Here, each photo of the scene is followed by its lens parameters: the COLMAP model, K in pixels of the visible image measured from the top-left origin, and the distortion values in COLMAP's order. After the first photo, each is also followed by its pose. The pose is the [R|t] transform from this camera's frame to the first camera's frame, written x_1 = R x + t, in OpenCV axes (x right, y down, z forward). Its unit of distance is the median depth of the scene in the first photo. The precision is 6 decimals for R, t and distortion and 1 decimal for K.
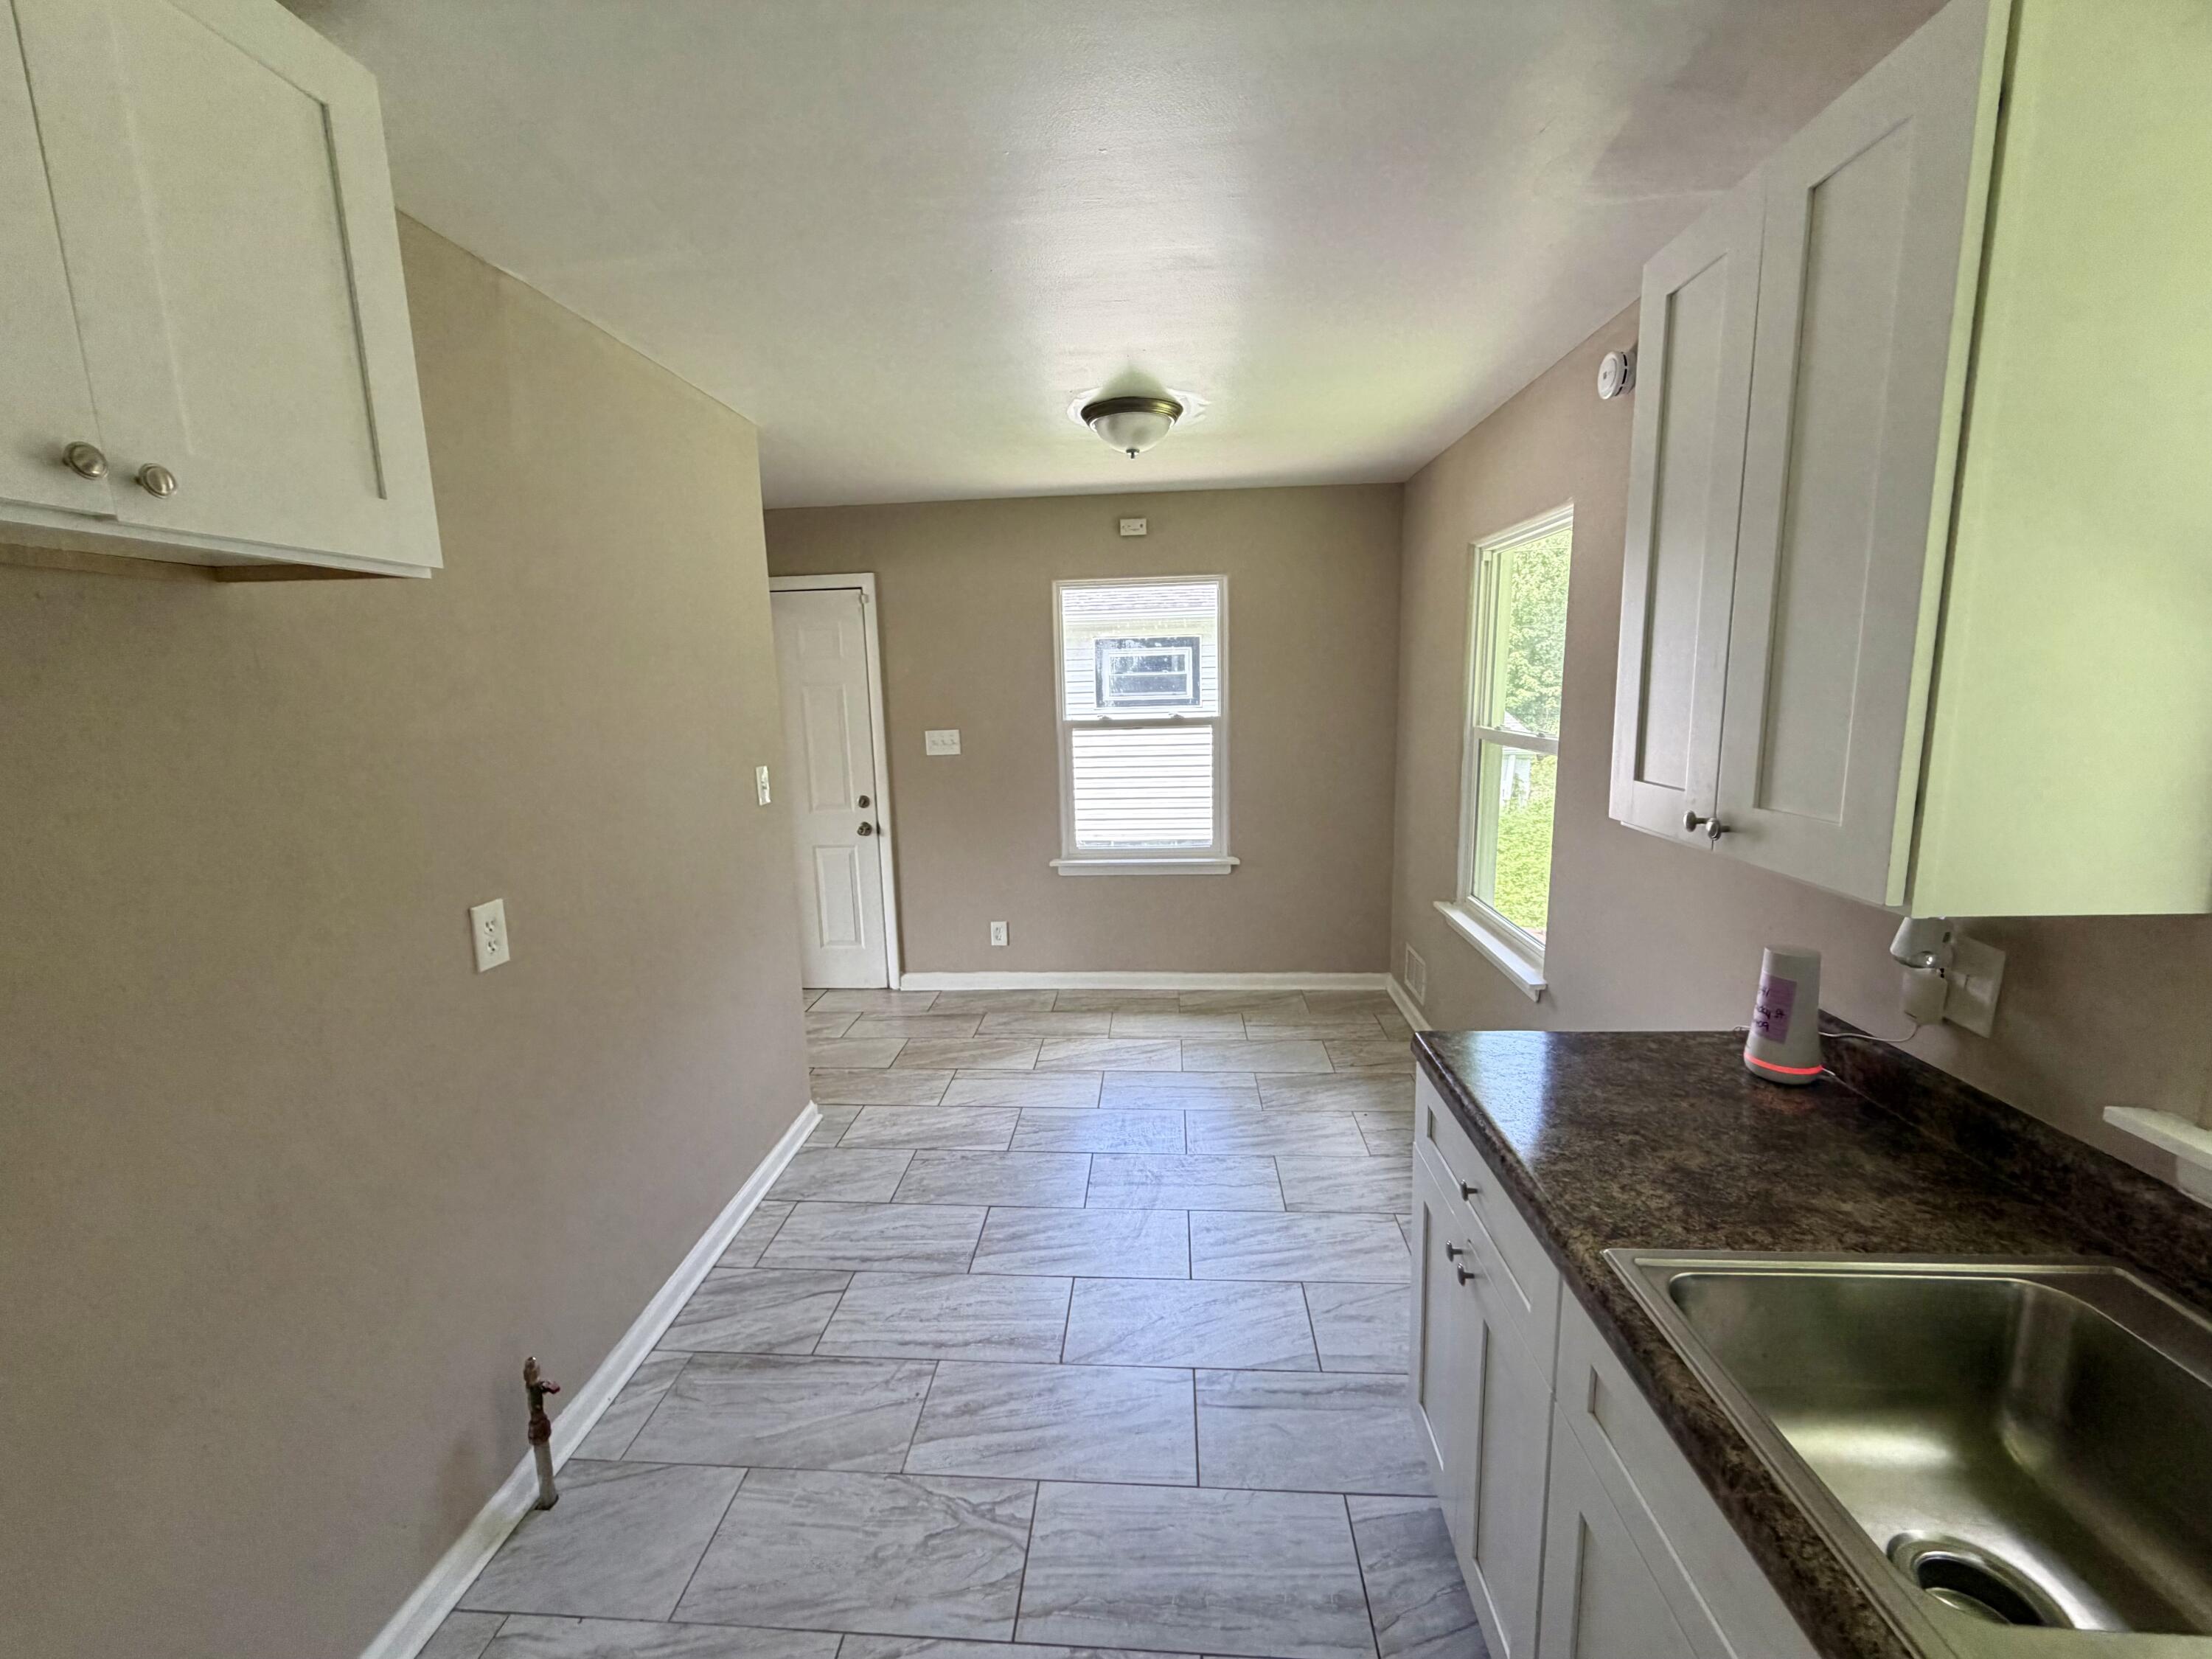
lens RADIAL K [[881.7, 0, 1103.5], [0, 881.7, 839.7], [0, 0, 1]] dist [-0.002020, 0.000598]
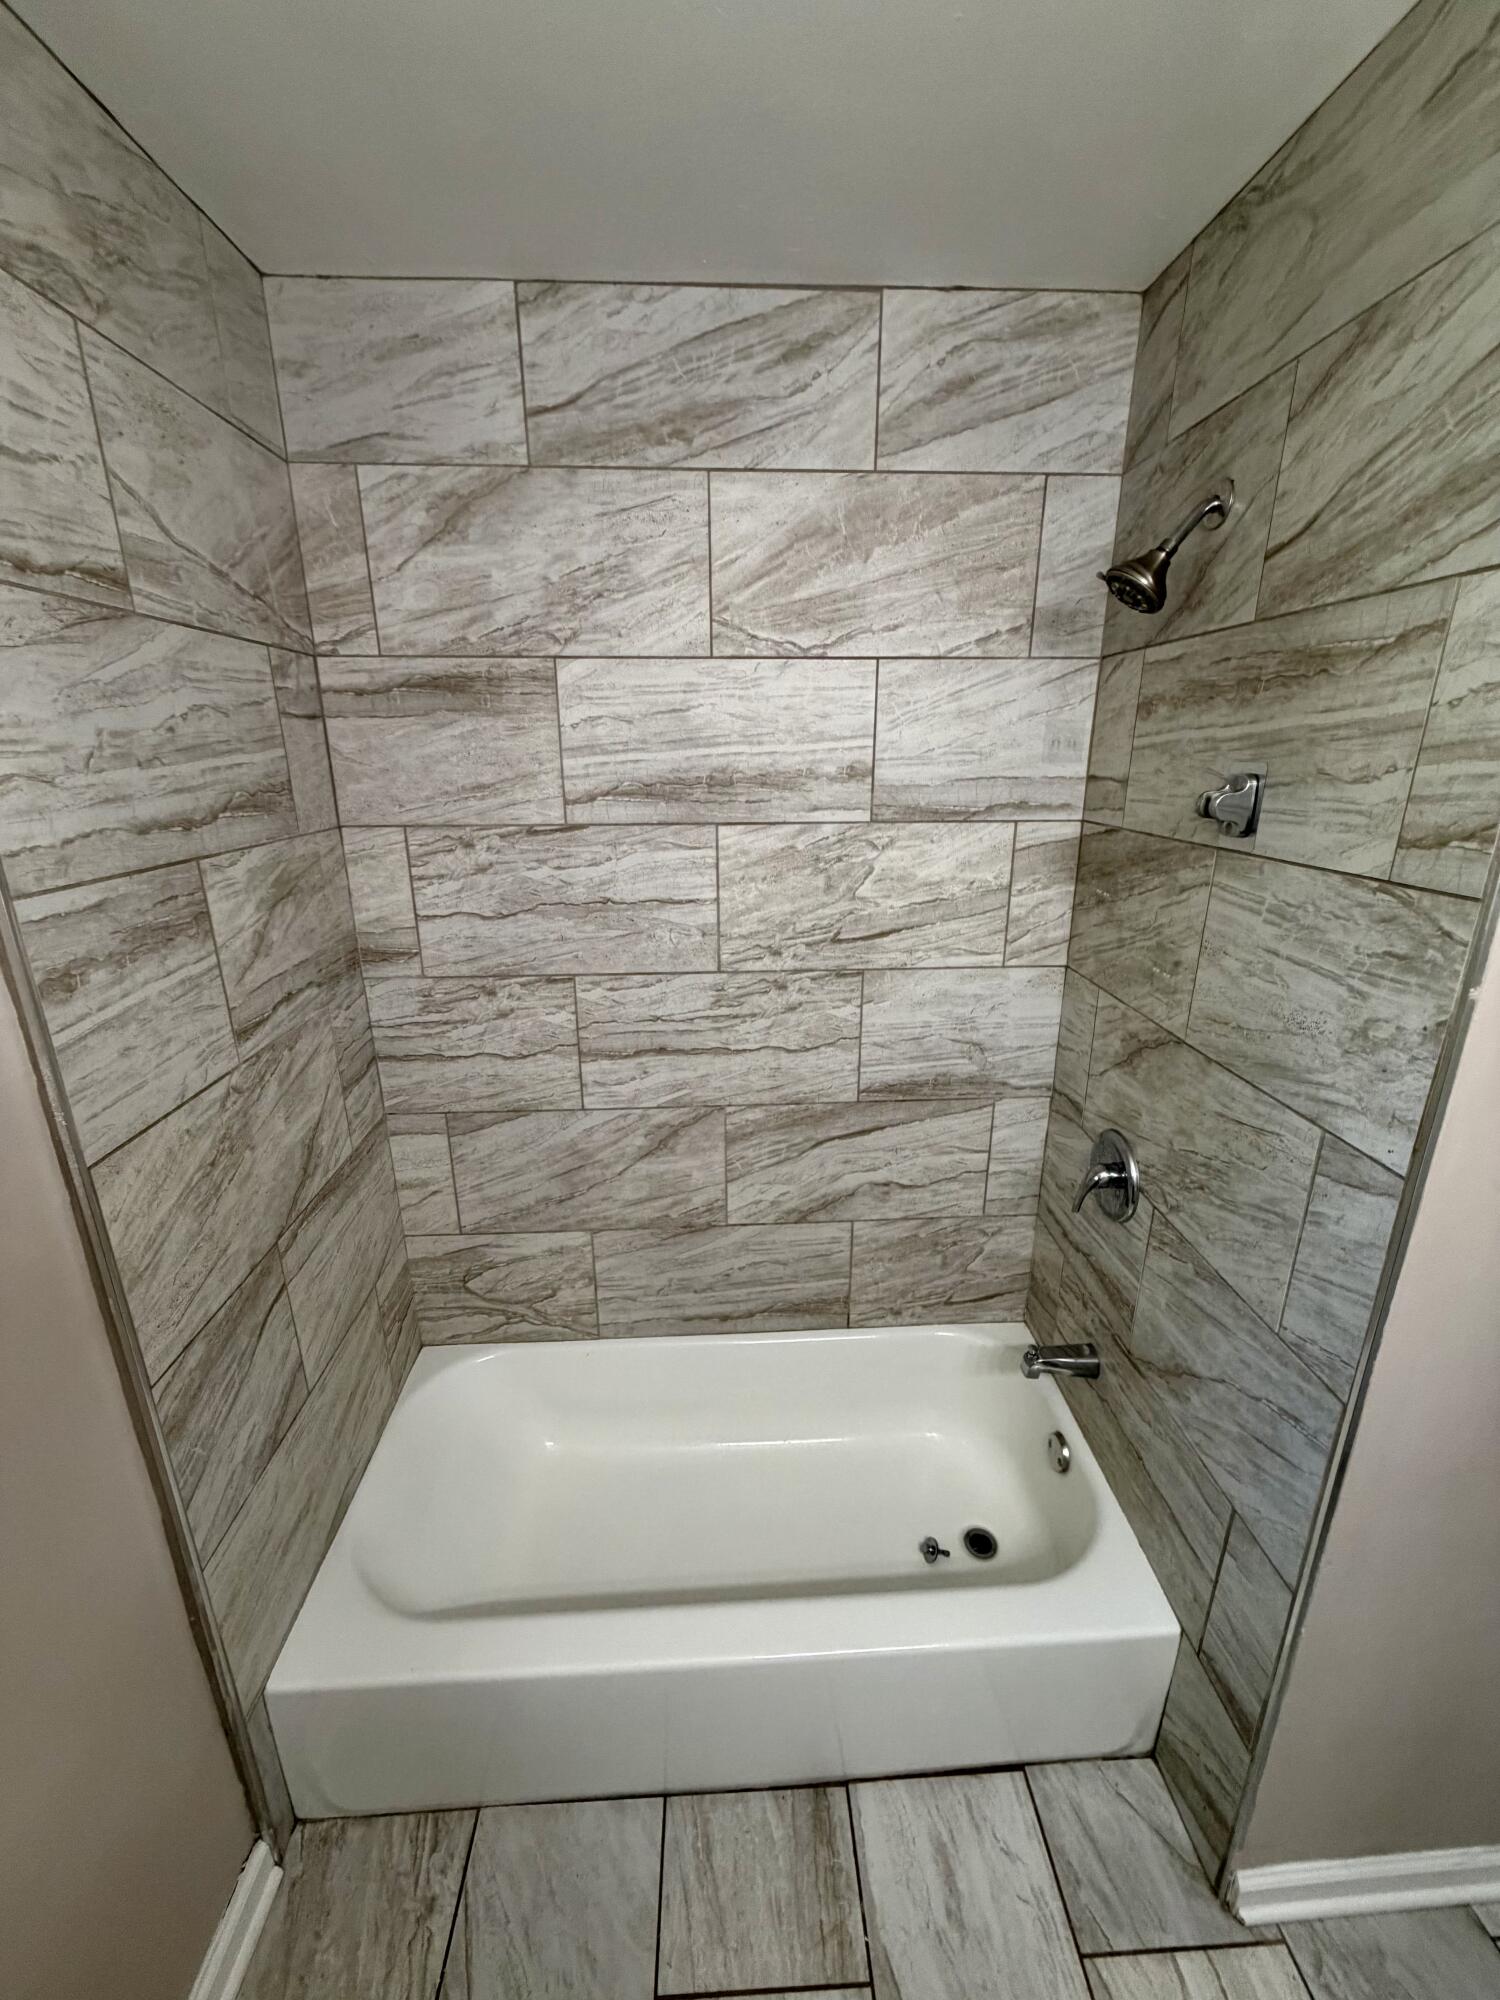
lens RADIAL K [[797.2, 0, 755.2], [0, 797.2, 992.3], [0, 0, 1]] dist [-0.002020, 0.000598]
pose [[0.086058, 0.219680, -0.971769, 0.218677], [0.977390, 0.170473, 0.125093, 0.288902], [0.193141, -0.960562, -0.200043, 0.955465]]
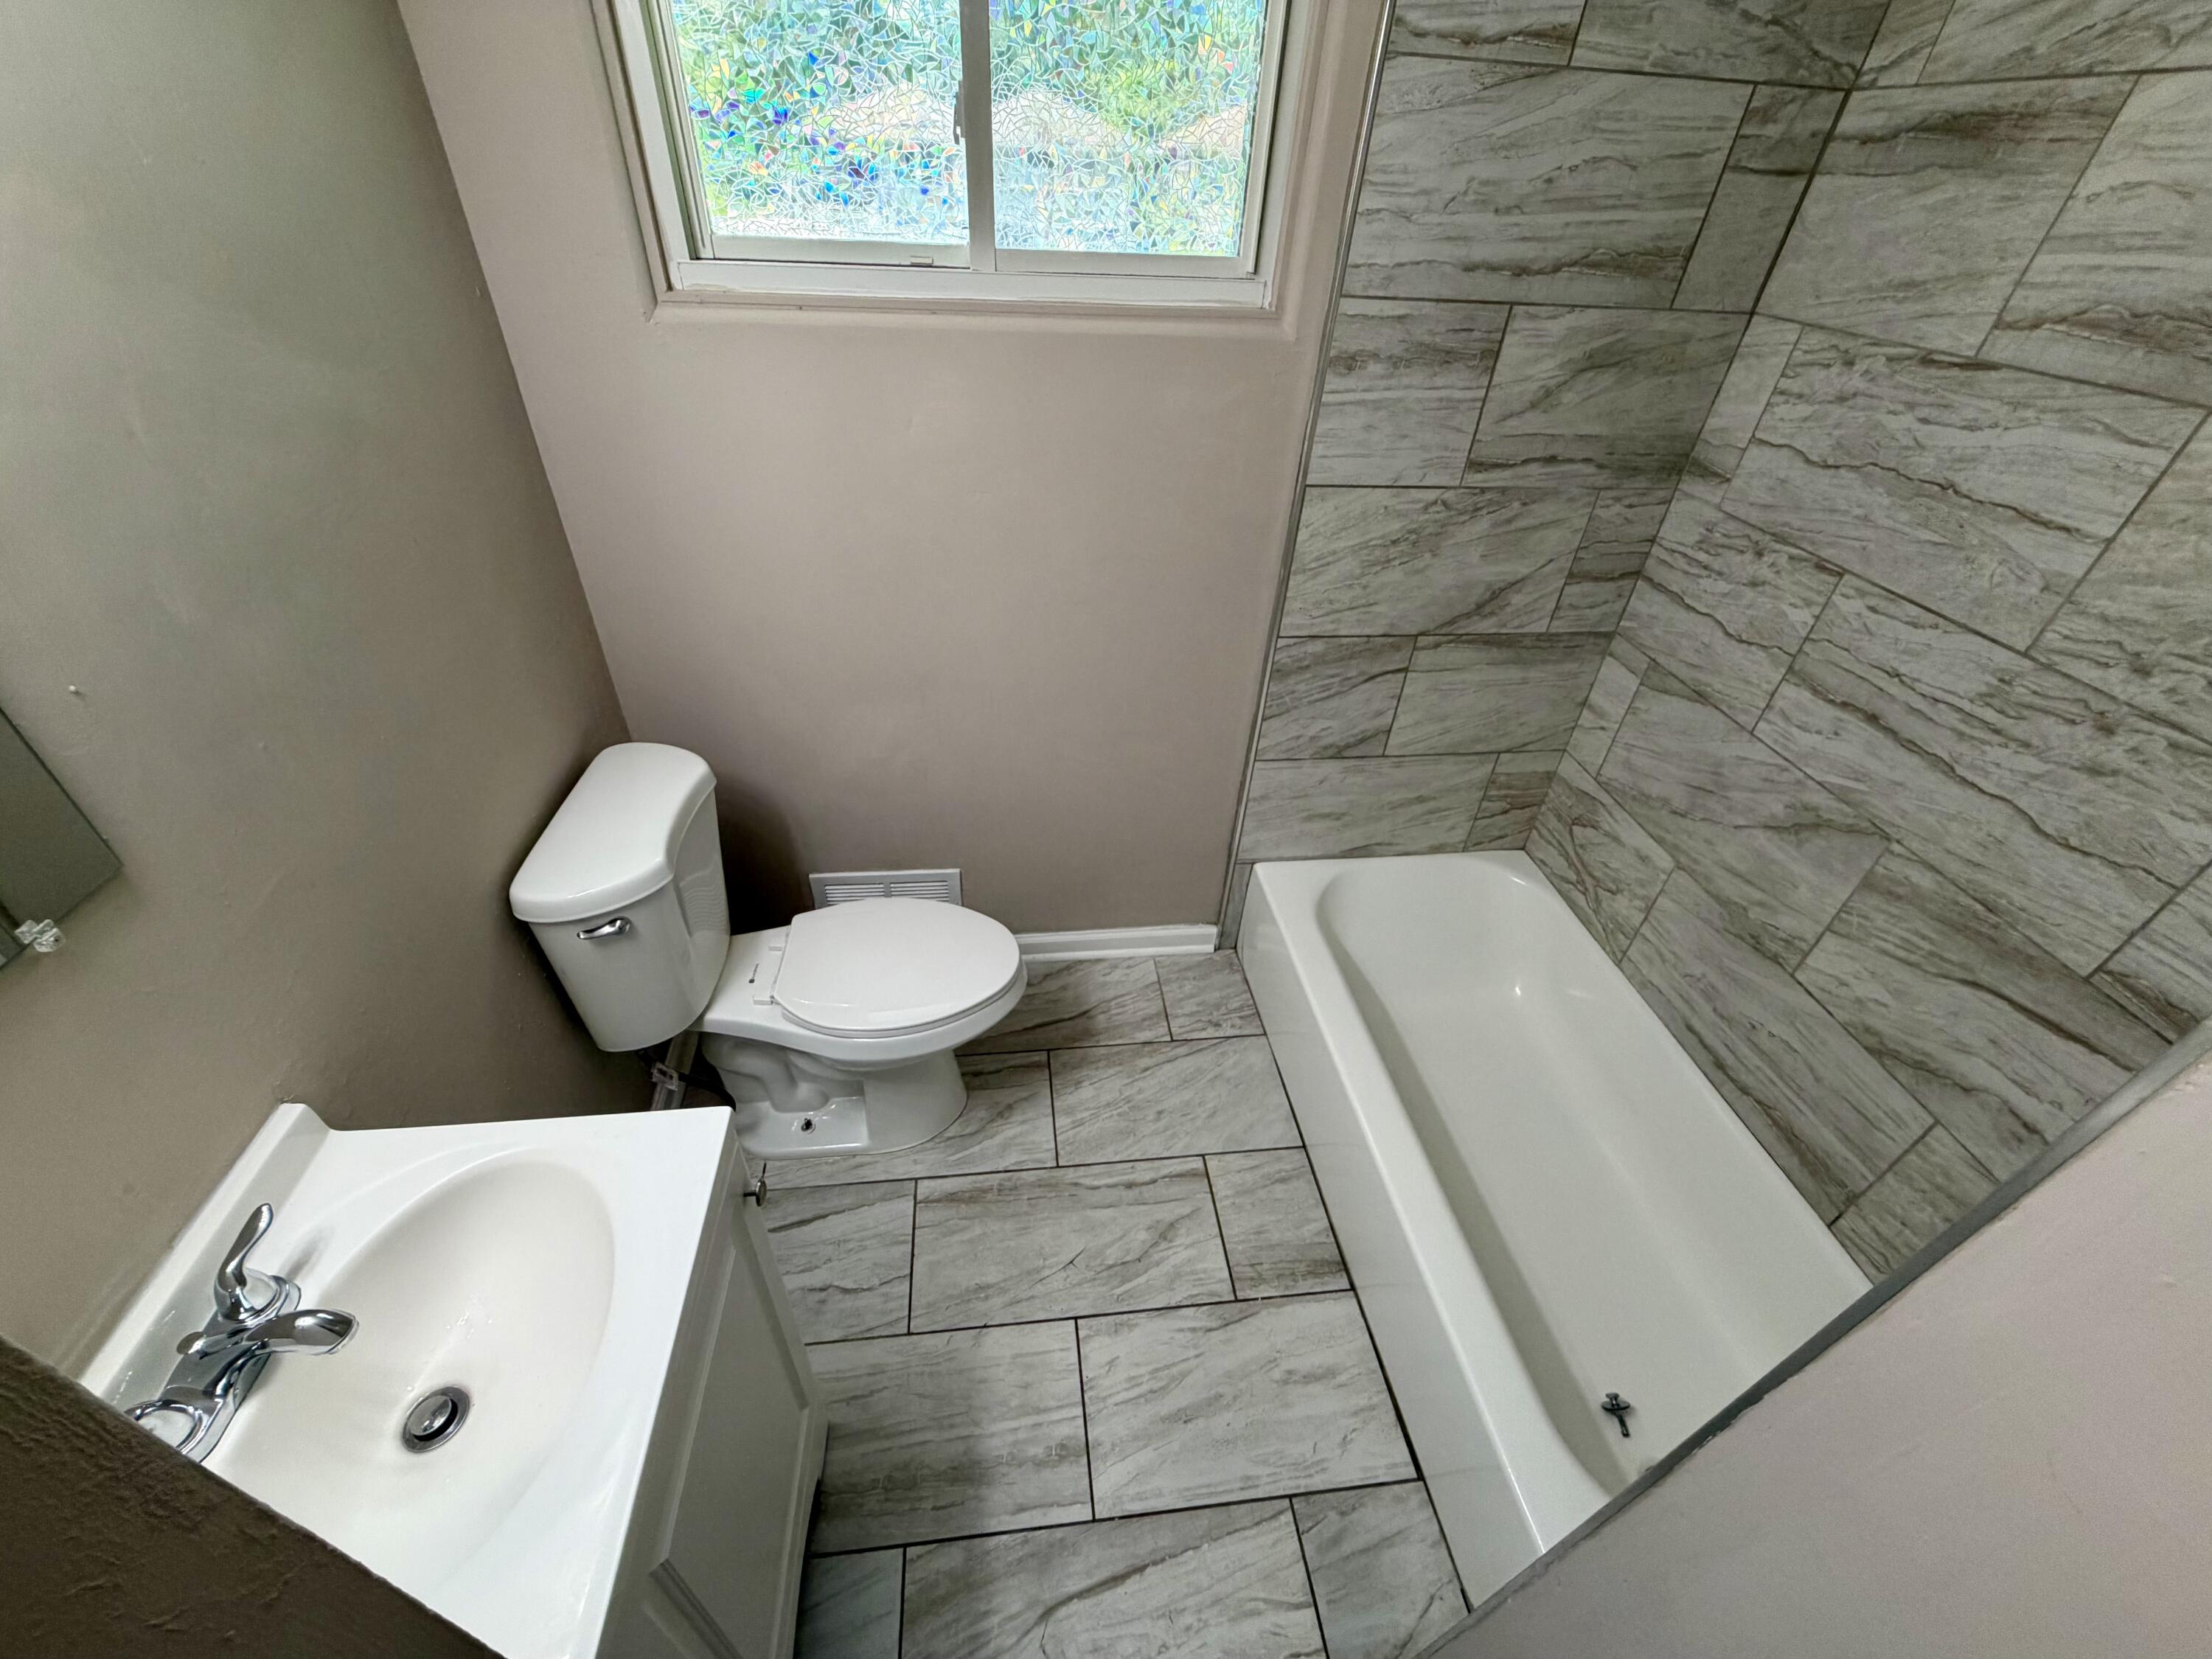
lens RADIAL K [[881.7, 0, 1095.1], [0, 881.7, 827.7], [0, 0, 1]] dist [-0.002020, 0.000598]
pose [[-0.980817, -0.005478, -0.194853, 0.117007], [0.123842, 0.754437, -0.644584, 0.788725], [0.150535, -0.656350, -0.739286, 1.079321]]
